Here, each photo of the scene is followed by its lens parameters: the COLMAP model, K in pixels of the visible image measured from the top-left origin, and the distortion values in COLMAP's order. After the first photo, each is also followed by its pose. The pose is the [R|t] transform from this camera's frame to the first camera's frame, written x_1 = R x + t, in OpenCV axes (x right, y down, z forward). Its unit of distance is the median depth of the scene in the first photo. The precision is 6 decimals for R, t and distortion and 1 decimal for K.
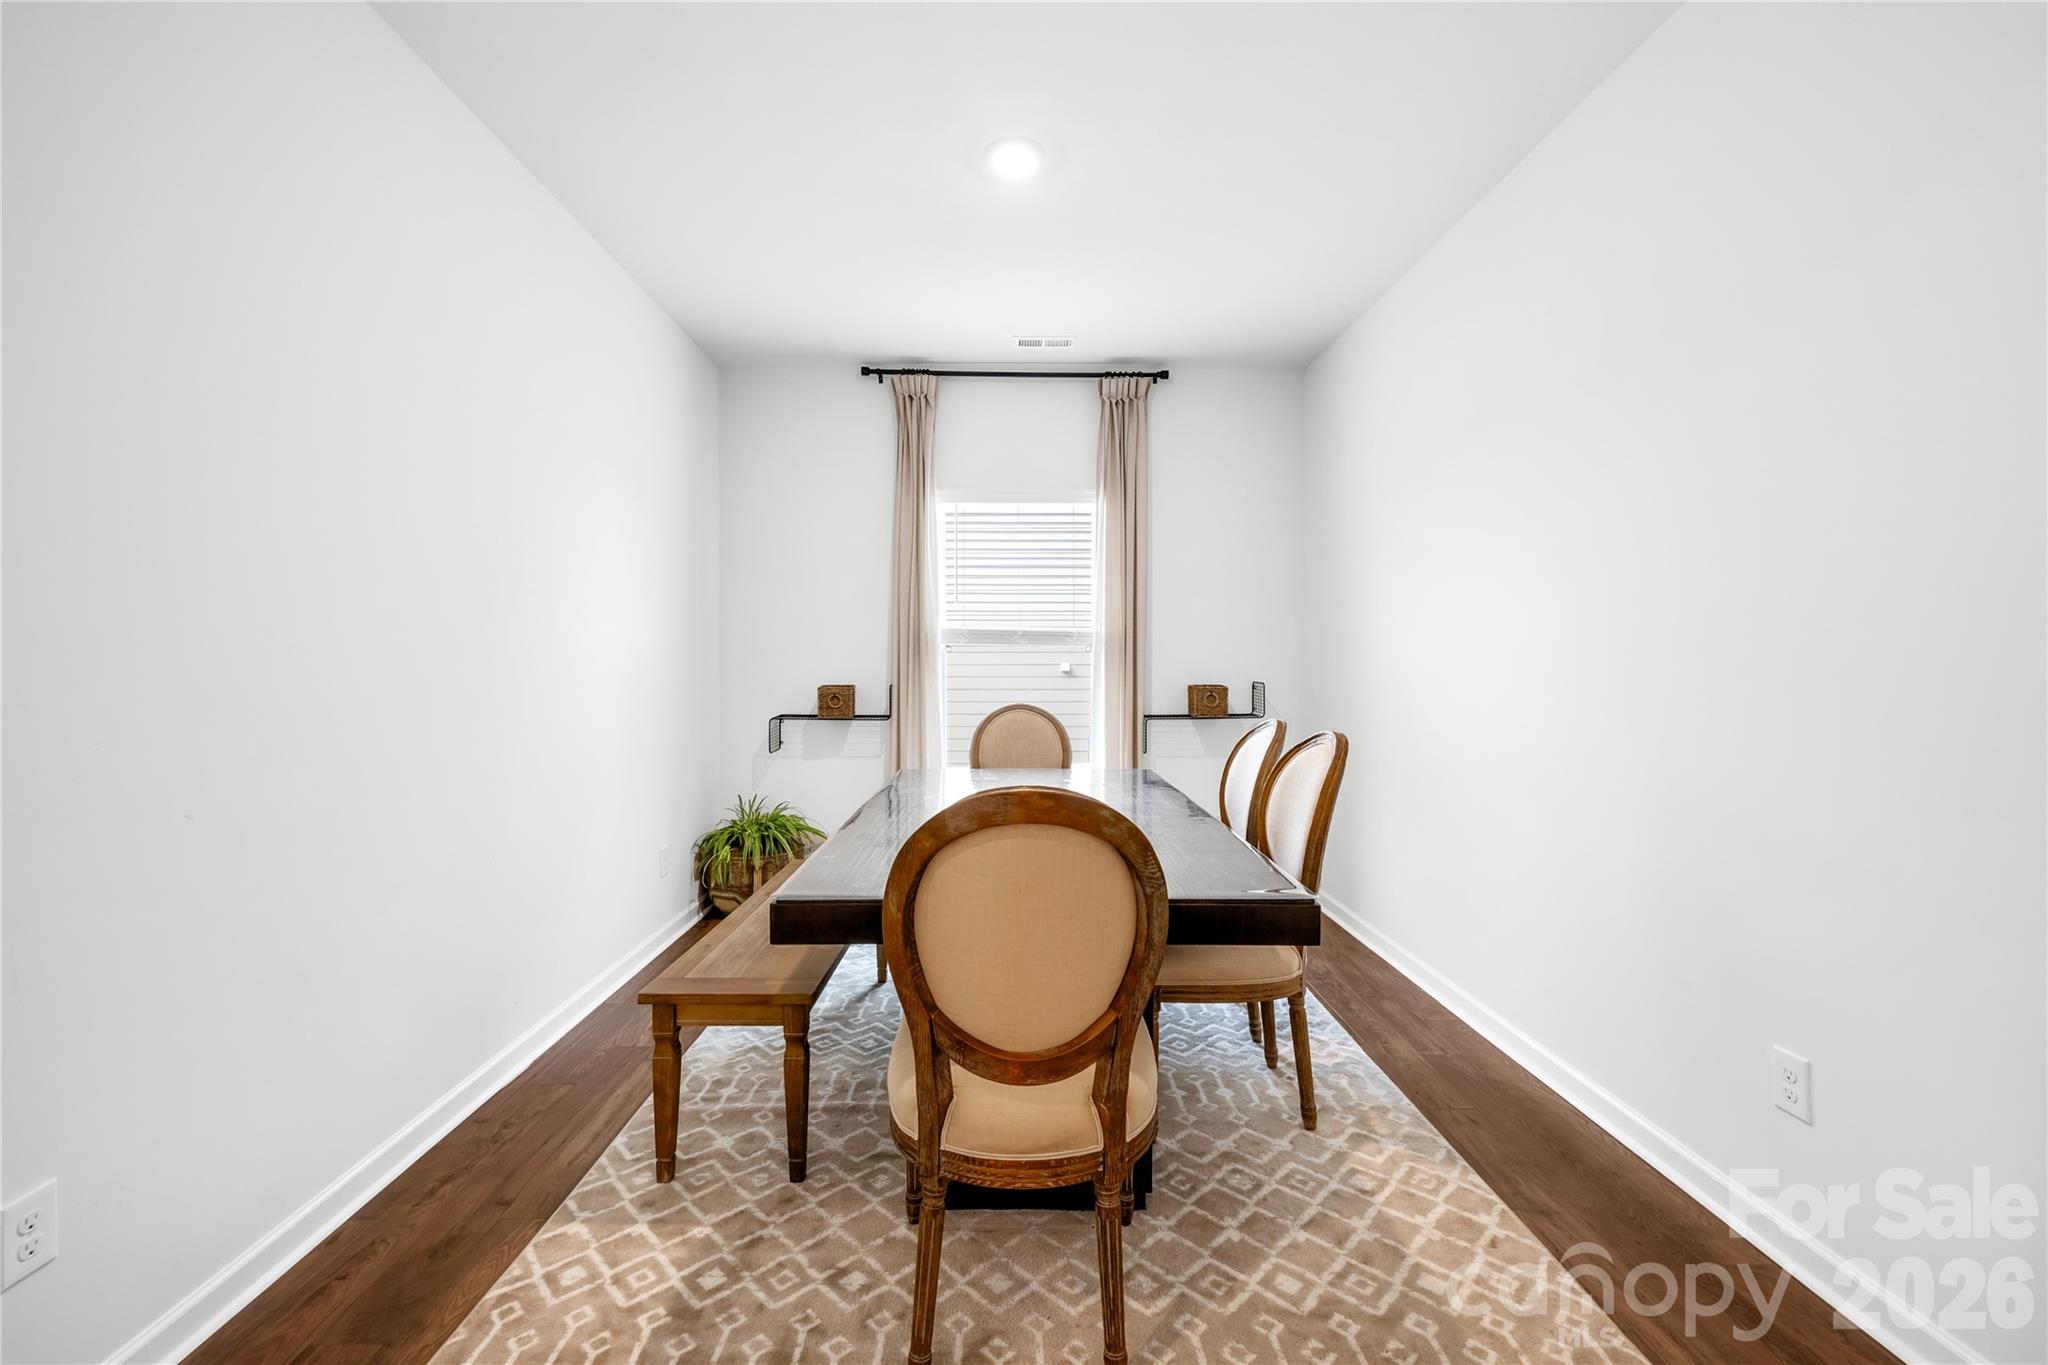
lens RADIAL K [[860.9, 0, 1025.0], [0, 860.9, 656.5], [0, 0, 1]] dist [0.000000, -0.000553]
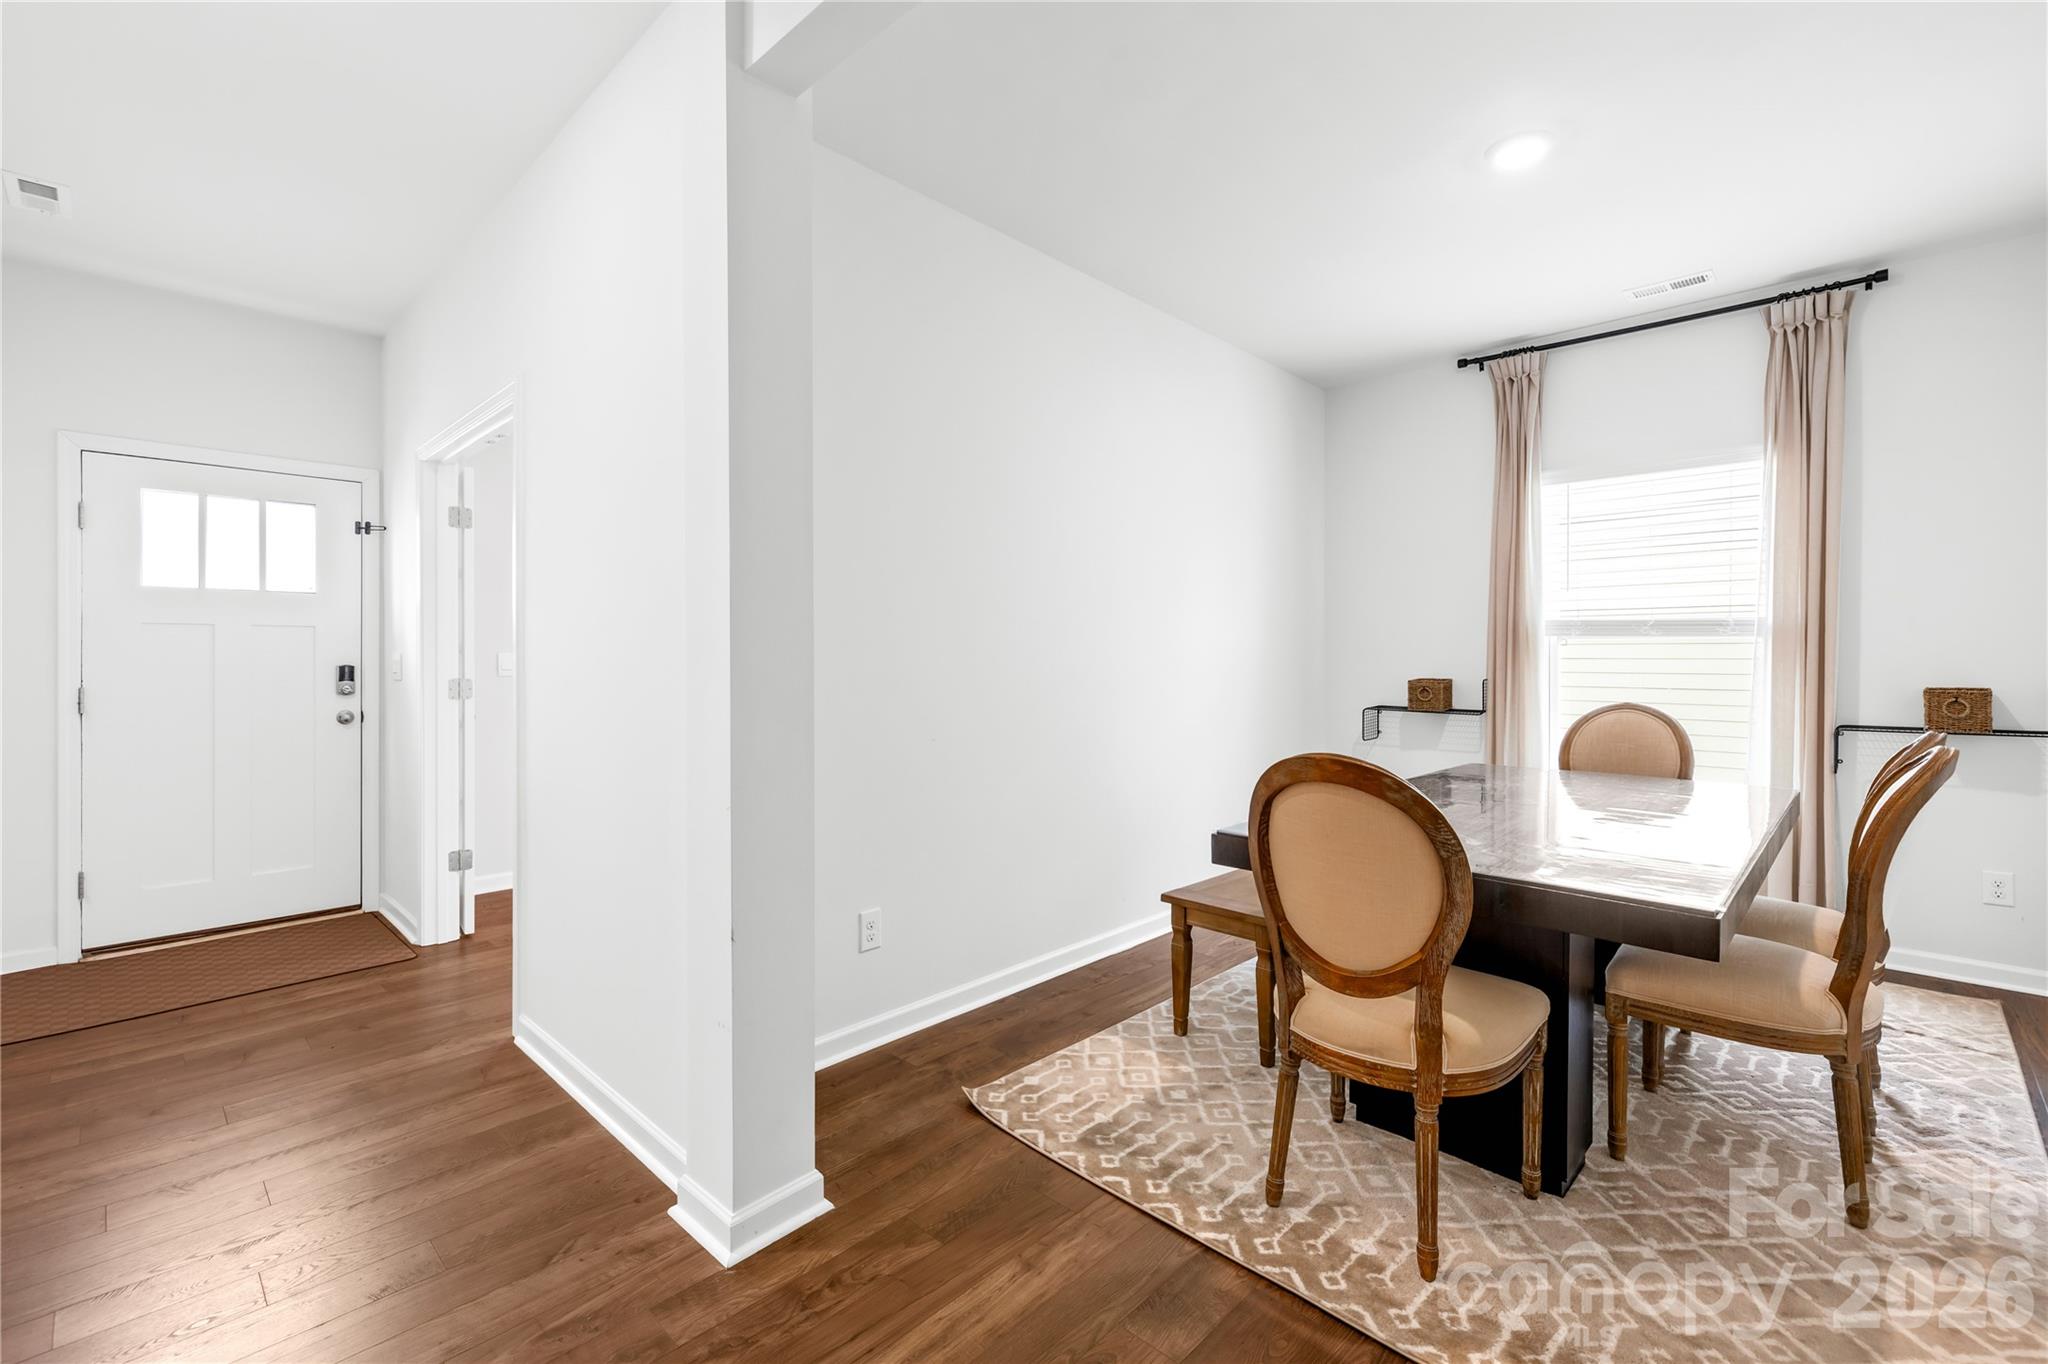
lens RADIAL K [[883.5, 0, 1046.0], [0, 883.5, 649.1], [0, 0, 1]] dist [0.000818, -0.000132]
pose [[0.721620, -0.004443, -0.692275, 0.423499], [0.004123, 0.999989, -0.002119, -0.003637], [0.692277, -0.001325, 0.721630, -0.169934]]
